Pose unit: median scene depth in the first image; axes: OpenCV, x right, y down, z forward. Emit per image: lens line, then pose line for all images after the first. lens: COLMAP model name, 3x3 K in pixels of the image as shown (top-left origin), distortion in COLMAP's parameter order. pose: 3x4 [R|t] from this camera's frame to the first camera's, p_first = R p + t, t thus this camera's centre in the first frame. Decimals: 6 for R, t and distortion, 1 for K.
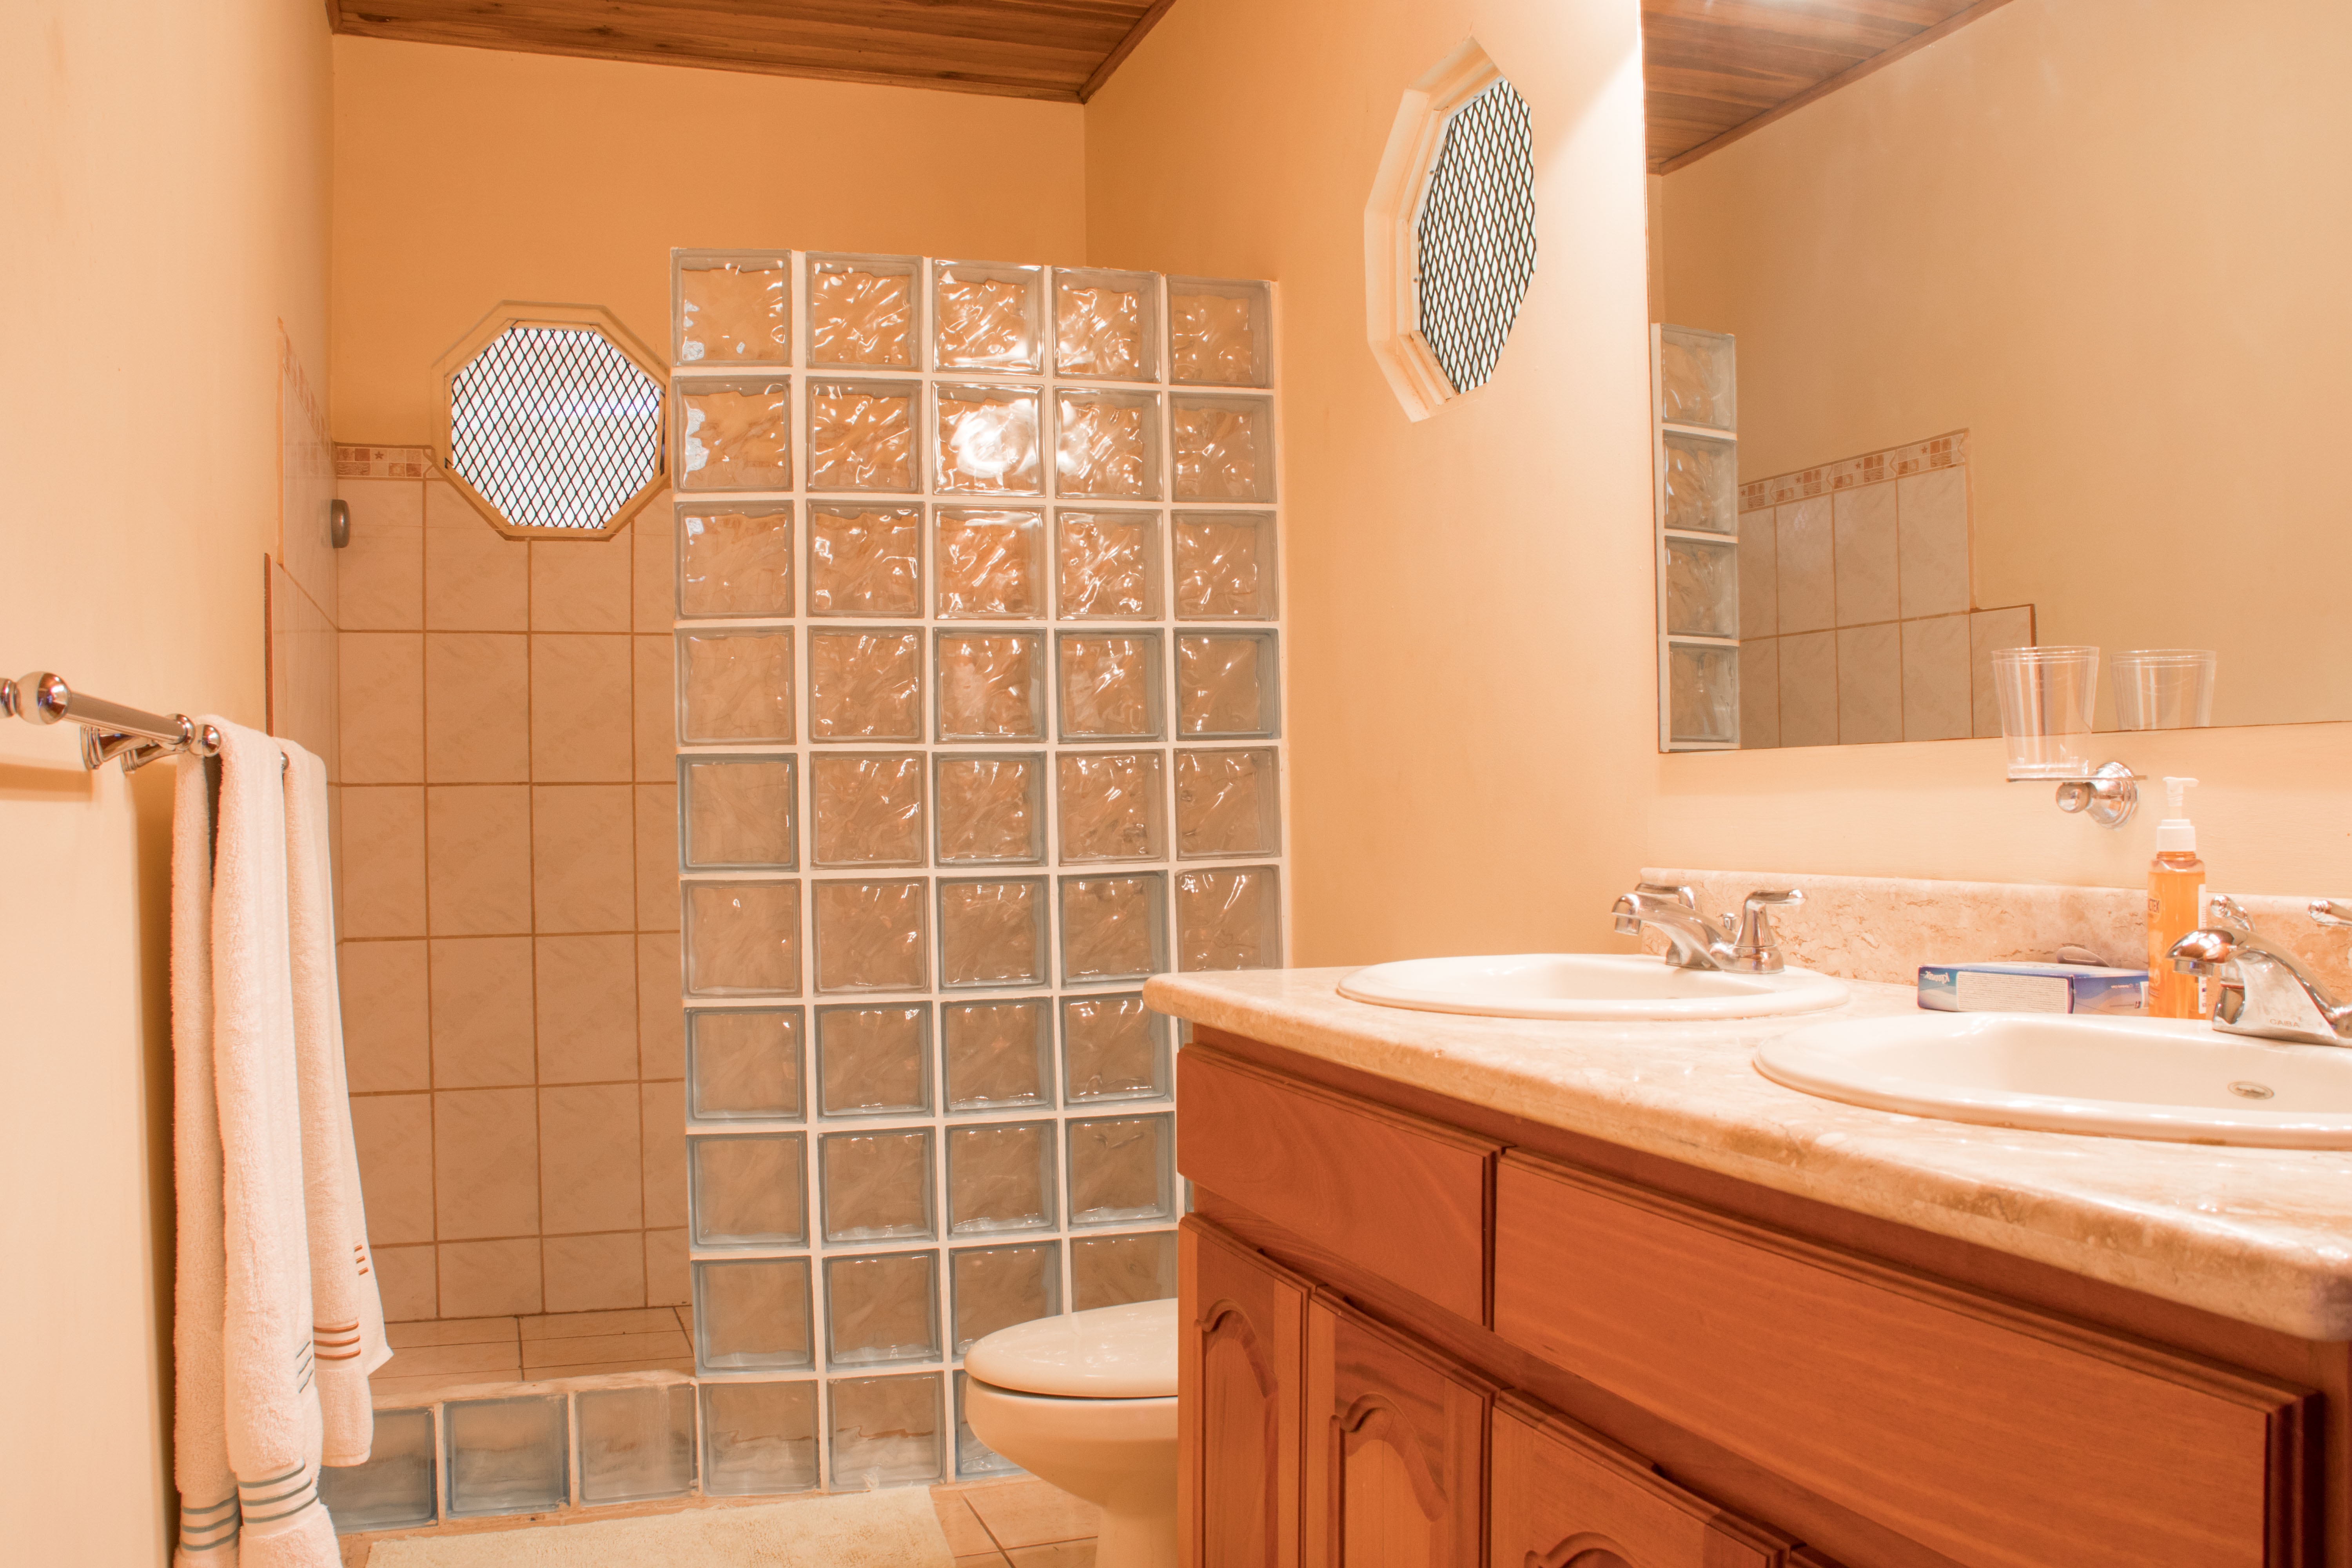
lens RADIAL K [[1947.5, 0, 1184.6], [0, 1947.5, 793.3], [0, 0, 1]] dist [-0.178114, 0.154451]
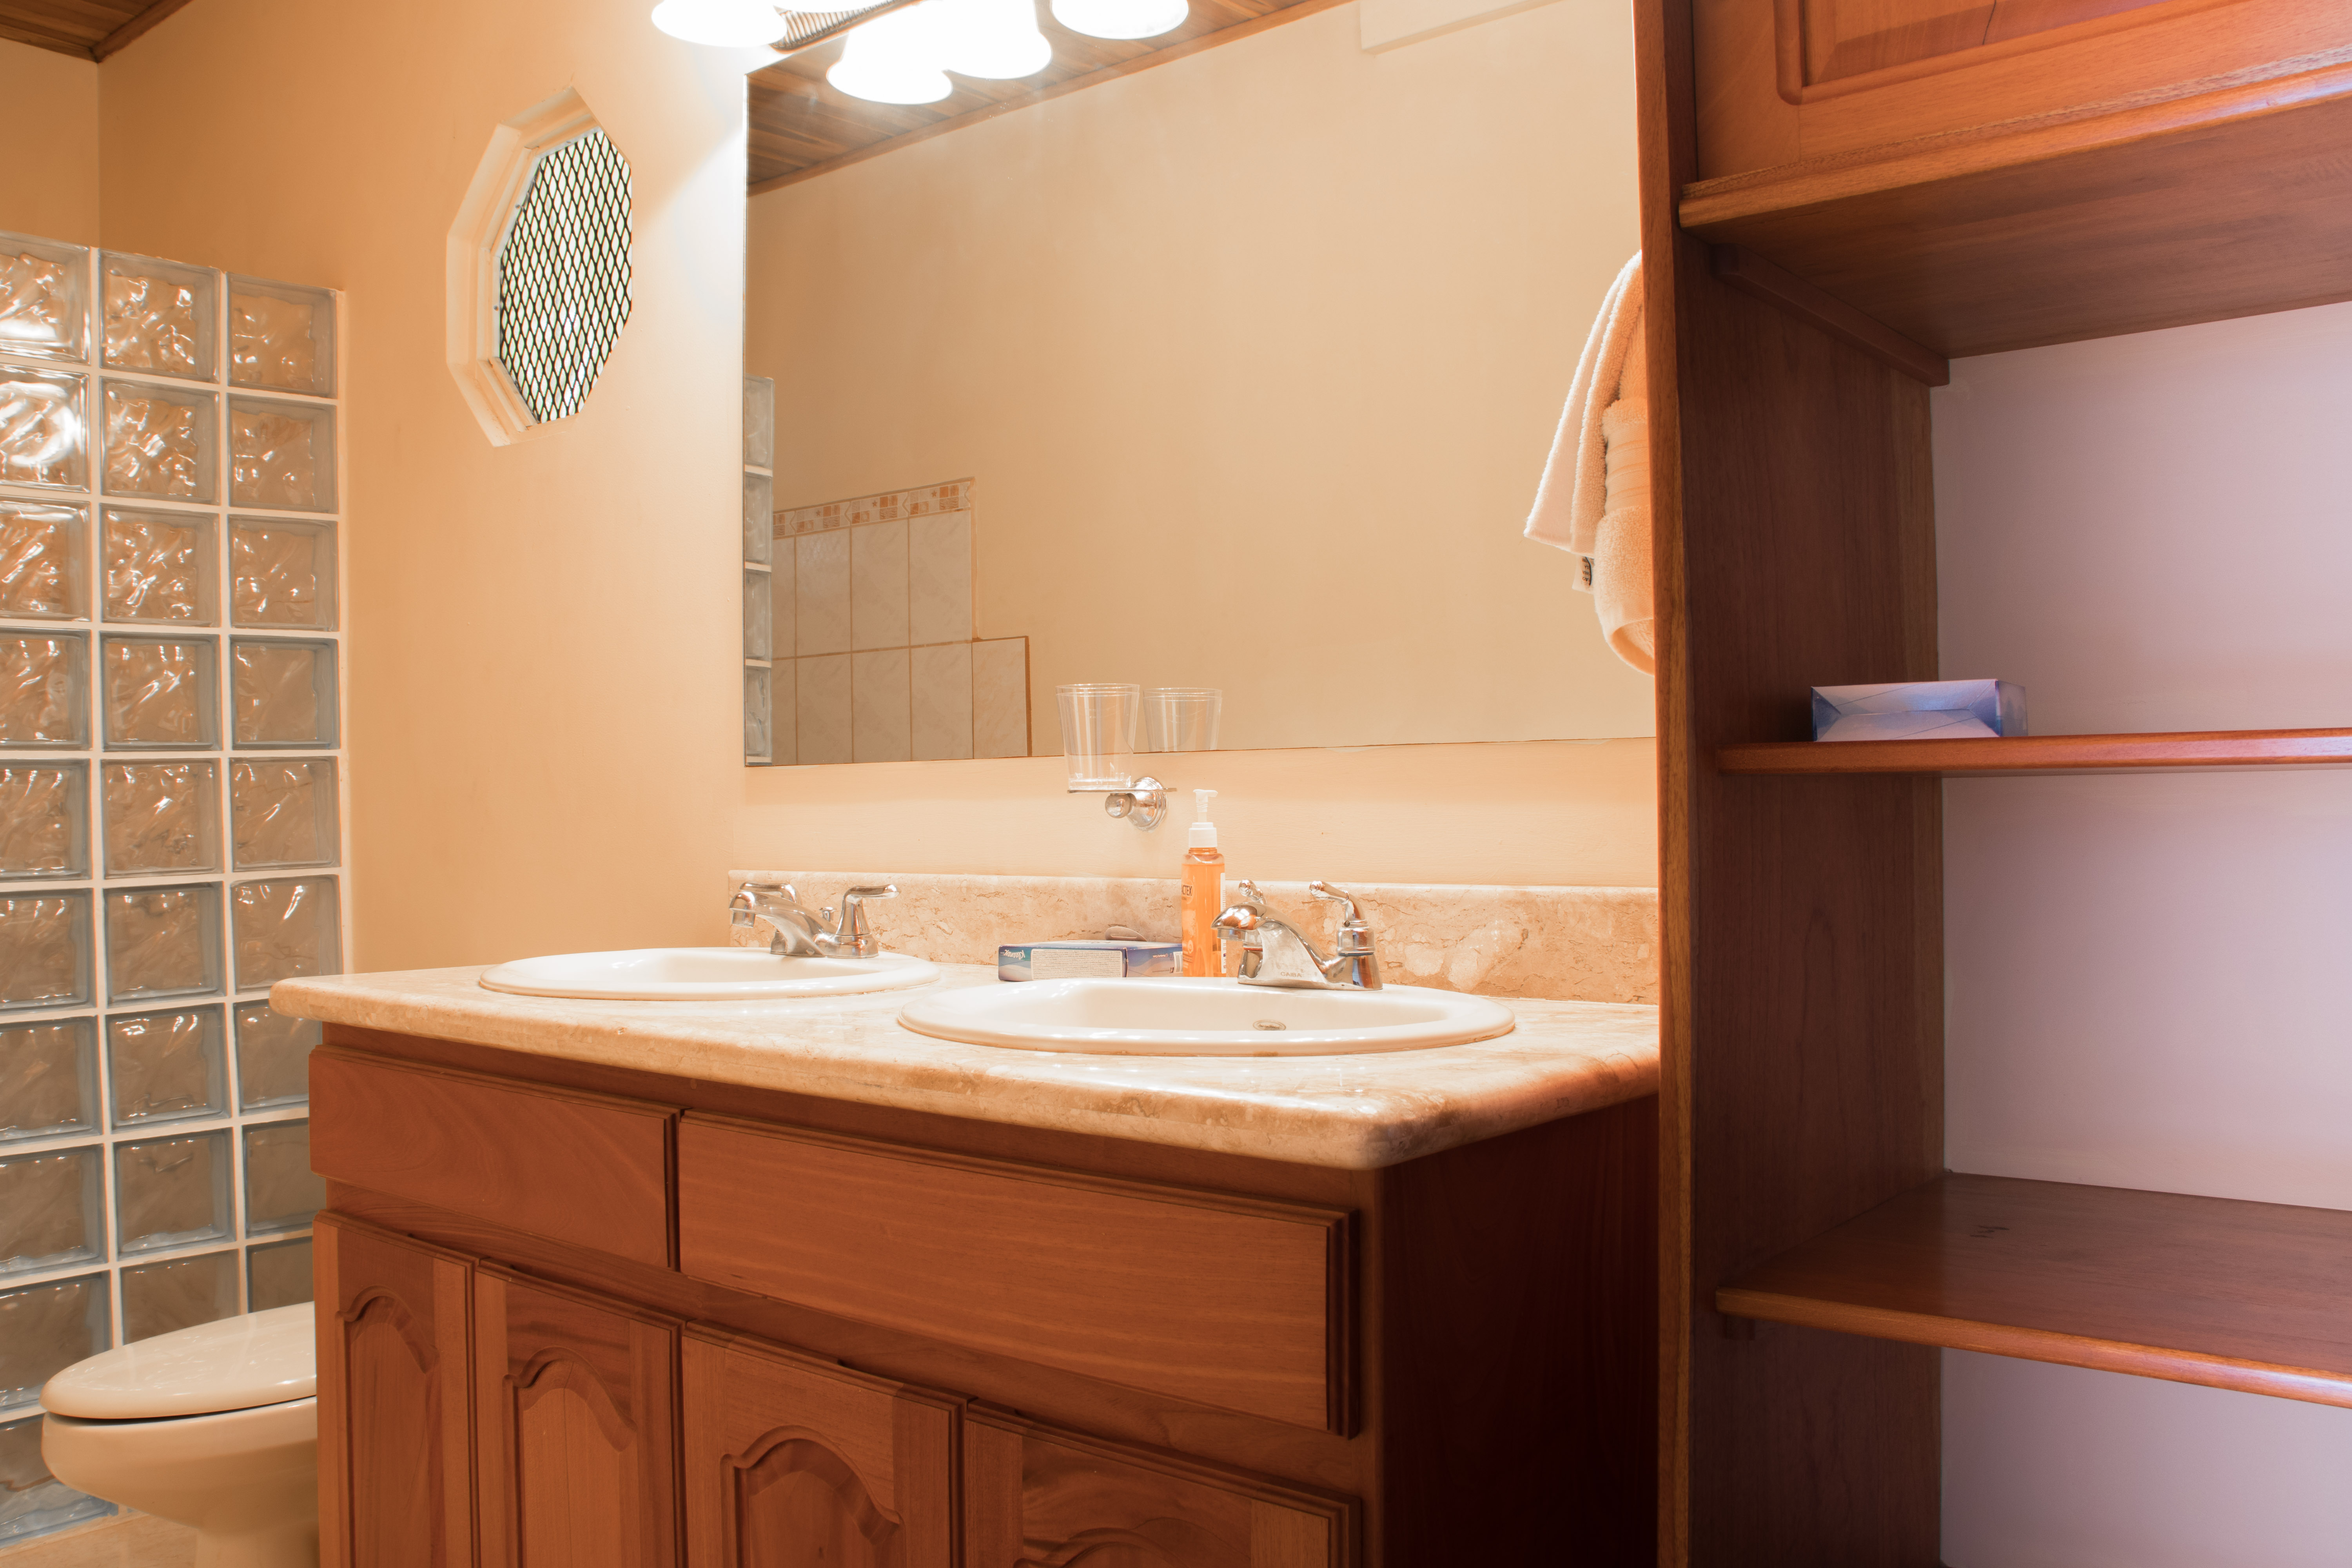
lens RADIAL K [[1947.5, 0, 1184.6], [0, 1947.5, 793.3], [0, 0, 1]] dist [-0.178114, 0.154451]
pose [[0.862871, 0.002437, 0.505418, -0.118391], [0.000610, 0.999983, -0.005864, 0.001425], [-0.505424, 0.005368, 0.862855, -0.107057]]
